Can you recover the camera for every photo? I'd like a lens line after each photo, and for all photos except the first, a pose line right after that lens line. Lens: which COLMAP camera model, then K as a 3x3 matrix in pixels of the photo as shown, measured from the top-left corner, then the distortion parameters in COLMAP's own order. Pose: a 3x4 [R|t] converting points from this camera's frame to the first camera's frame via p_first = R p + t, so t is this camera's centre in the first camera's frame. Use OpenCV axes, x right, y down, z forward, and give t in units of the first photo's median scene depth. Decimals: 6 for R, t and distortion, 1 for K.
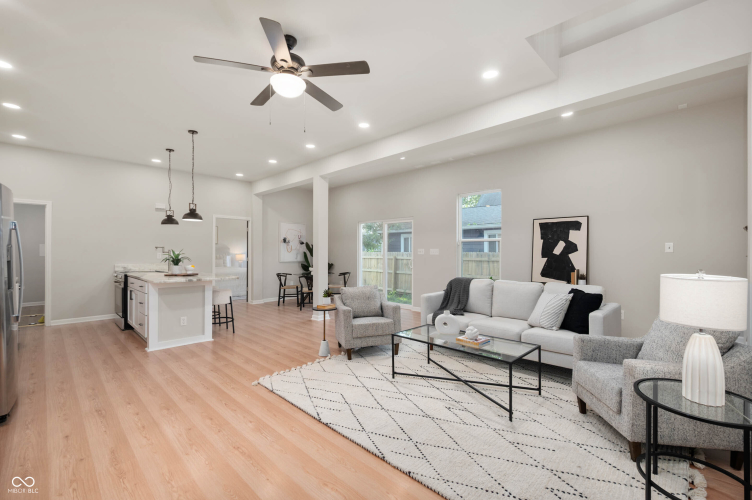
lens RADIAL K [[317.9, 0, 373.5], [0, 317.9, 251.3], [0, 0, 1]] dist [-0.001494, 0.000157]
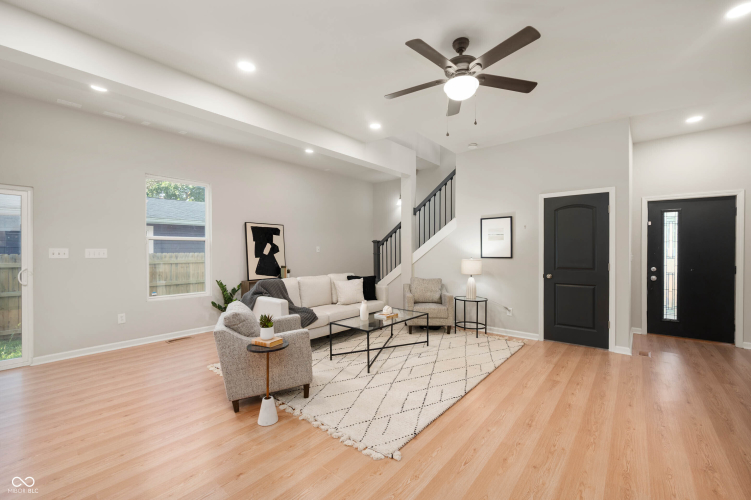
lens RADIAL K [[317.4, 0, 373.0], [0, 317.4, 250.0], [0, 0, 1]] dist [-0.001494, 0.000157]
pose [[-0.074381, 0.004383, 0.997220, -0.668471], [0.002634, 0.999988, -0.004198, -0.001336], [-0.997226, 0.002315, -0.074392, 0.720648]]
